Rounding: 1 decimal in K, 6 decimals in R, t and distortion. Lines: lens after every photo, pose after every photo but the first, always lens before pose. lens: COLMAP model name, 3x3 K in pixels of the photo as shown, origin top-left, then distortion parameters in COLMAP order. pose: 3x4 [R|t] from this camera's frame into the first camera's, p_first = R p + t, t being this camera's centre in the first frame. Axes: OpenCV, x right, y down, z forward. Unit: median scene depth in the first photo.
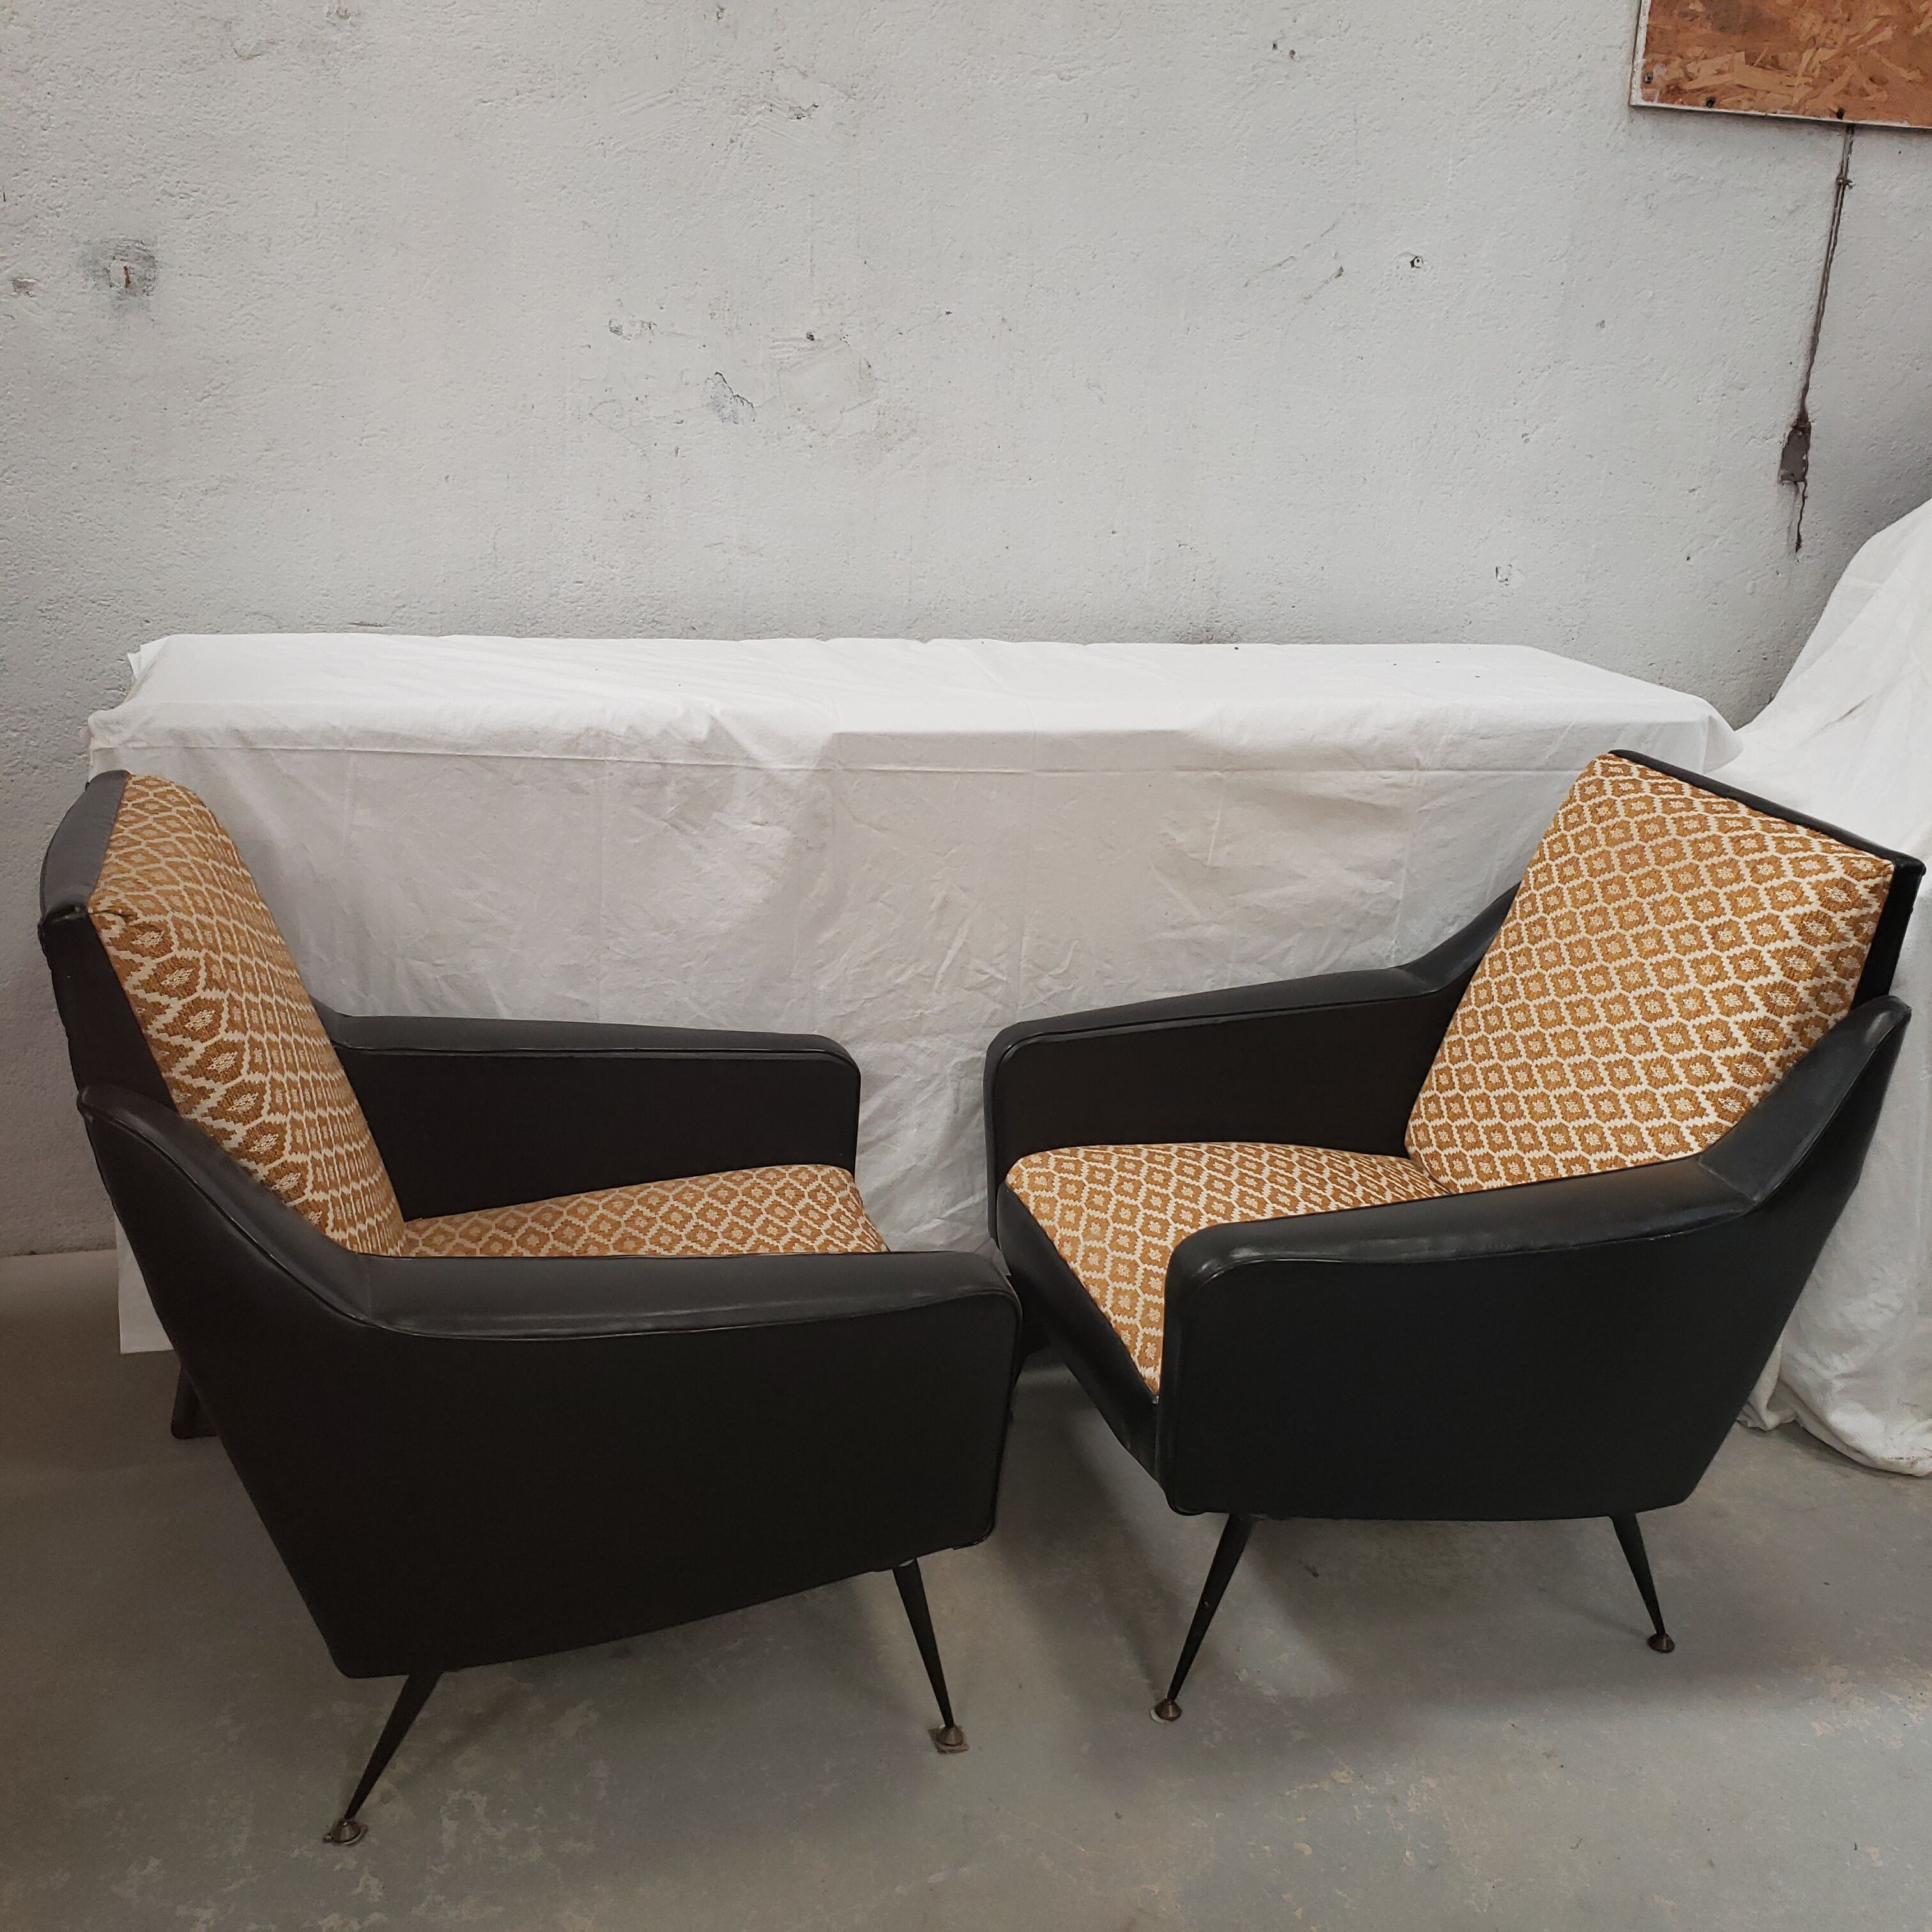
lens RADIAL K [[1790.9, 0, 992.8], [0, 1790.9, 1053.4], [0, 0, 1]] dist [0.300733, -0.573193]
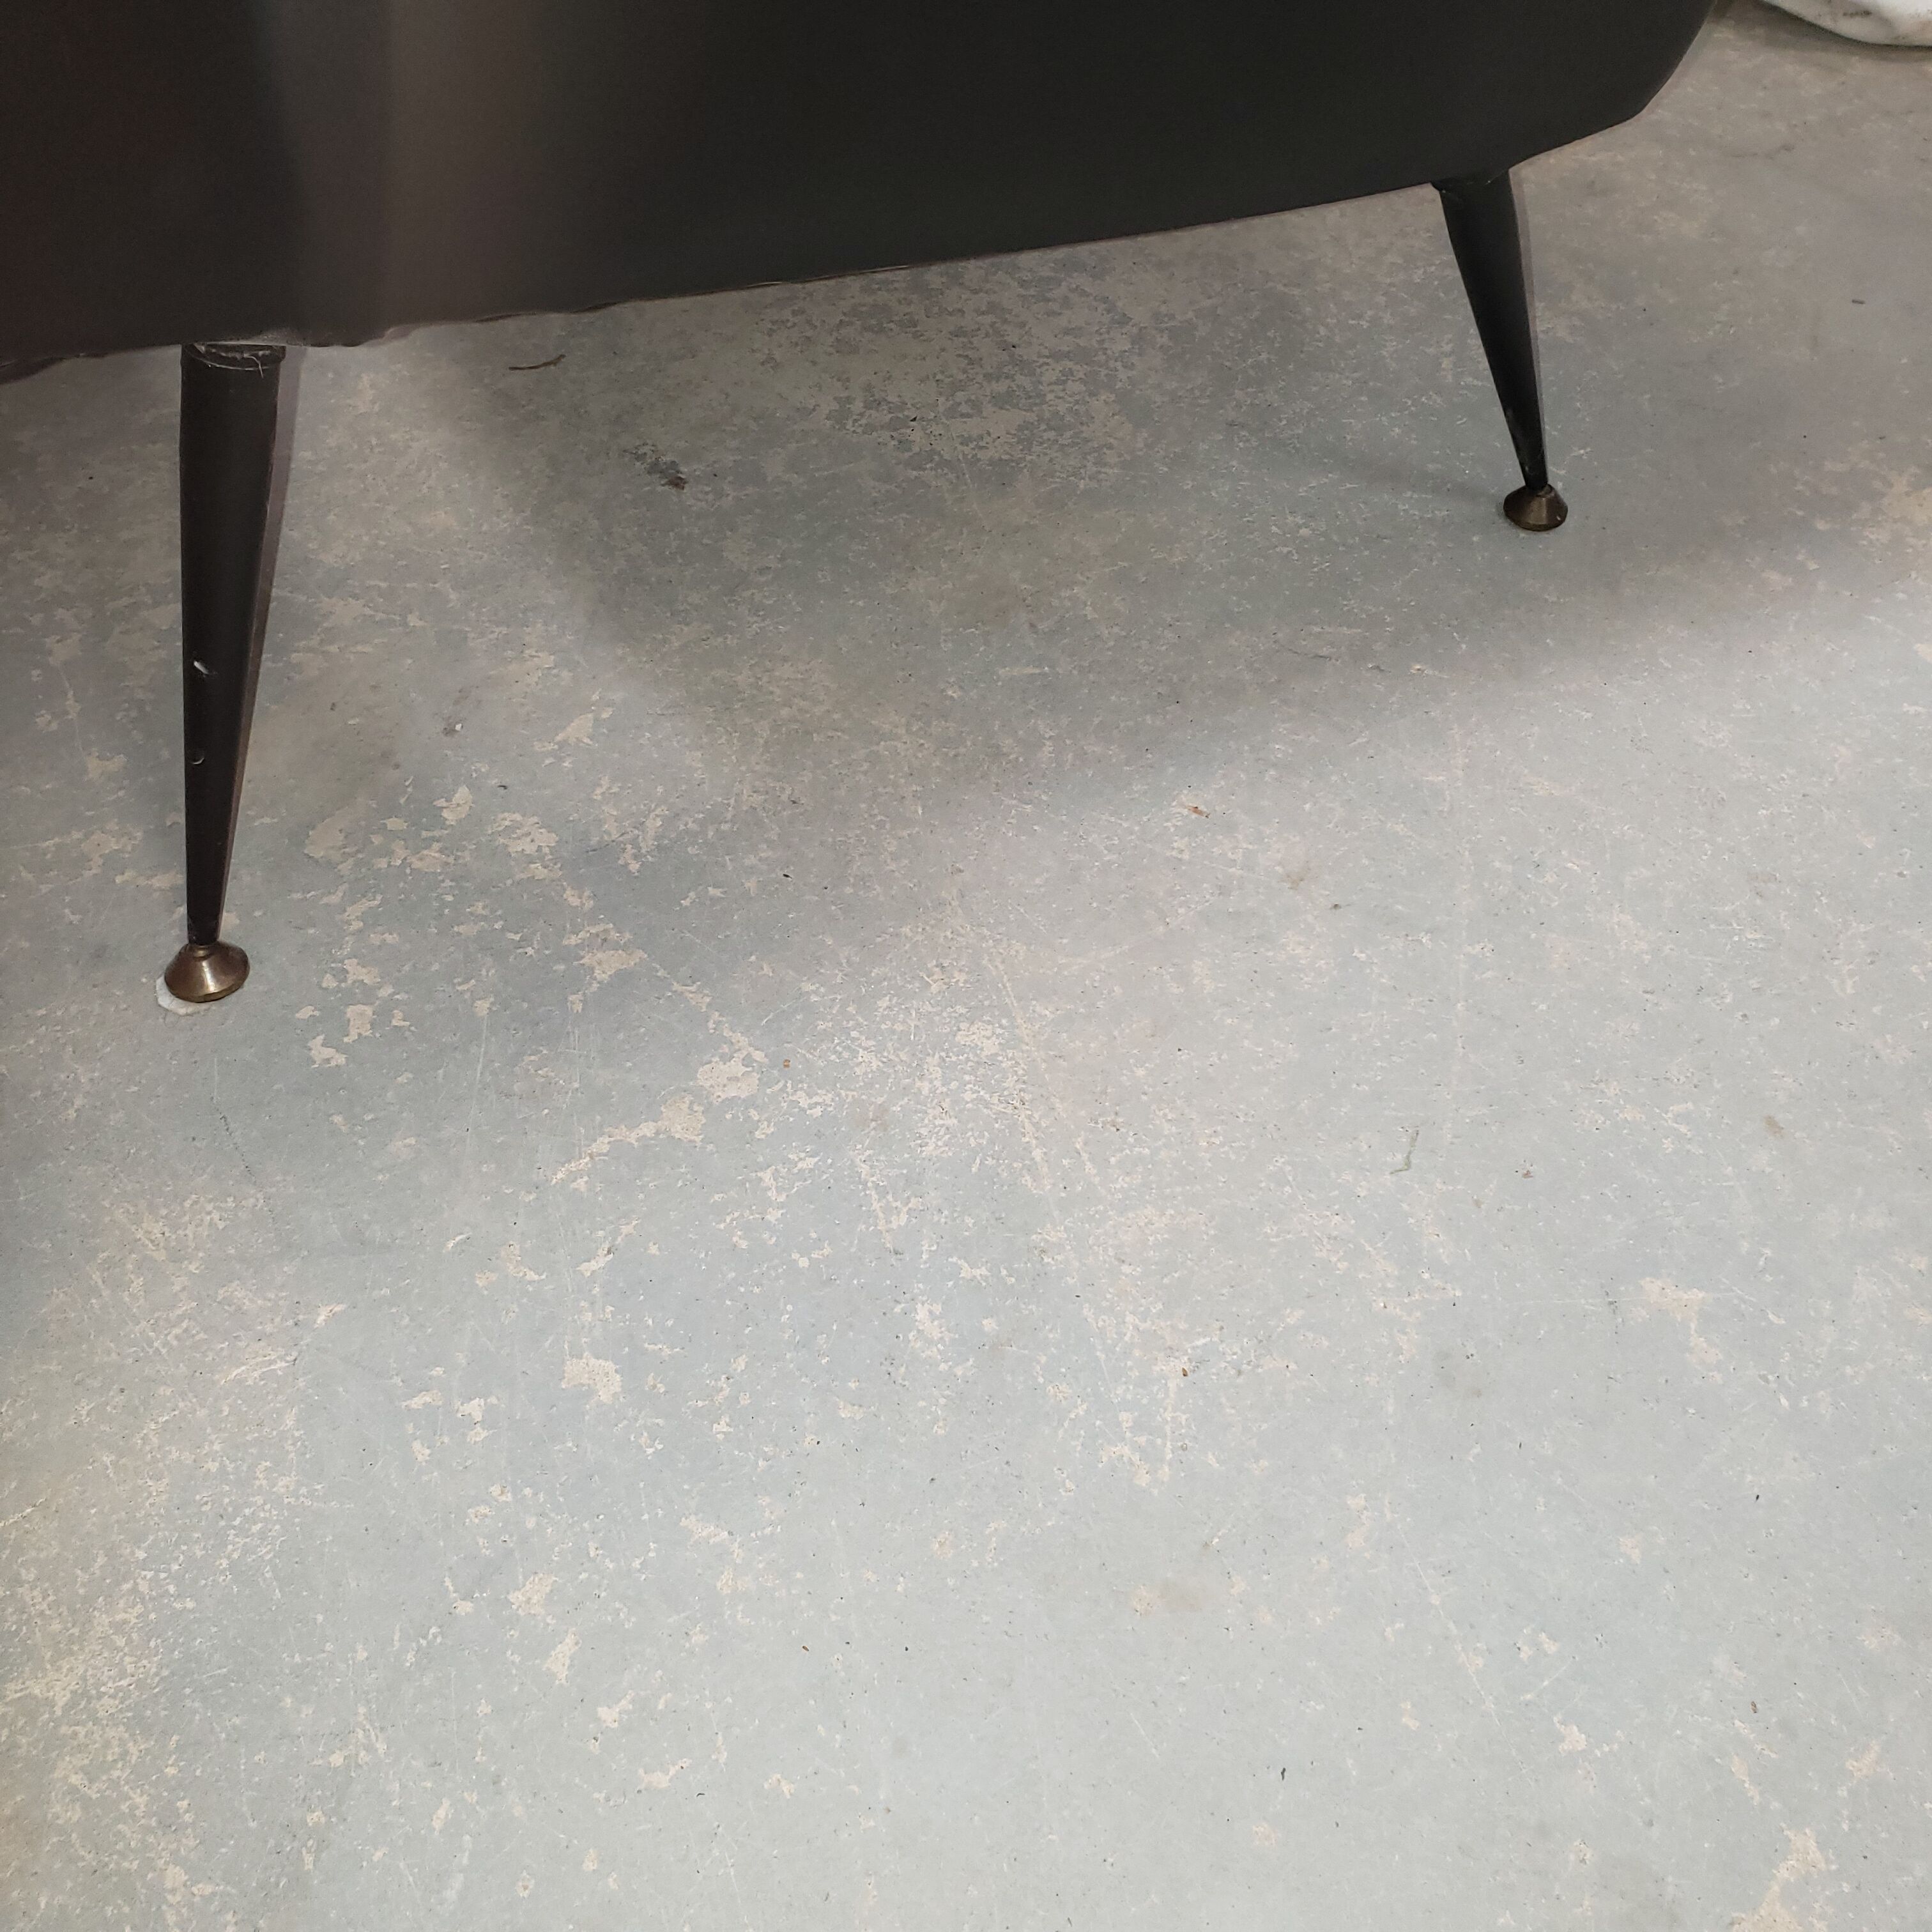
lens RADIAL K [[1901.9, 0, 963.7], [0, 1901.9, 858.2], [0, 0, 1]] dist [-0.004580, -0.011022]
pose [[0.971394, -0.182799, 0.151582, 0.173787], [0.088292, 0.870574, 0.484052, 0.181995], [-0.220448, -0.456822, 0.861810, 0.670881]]
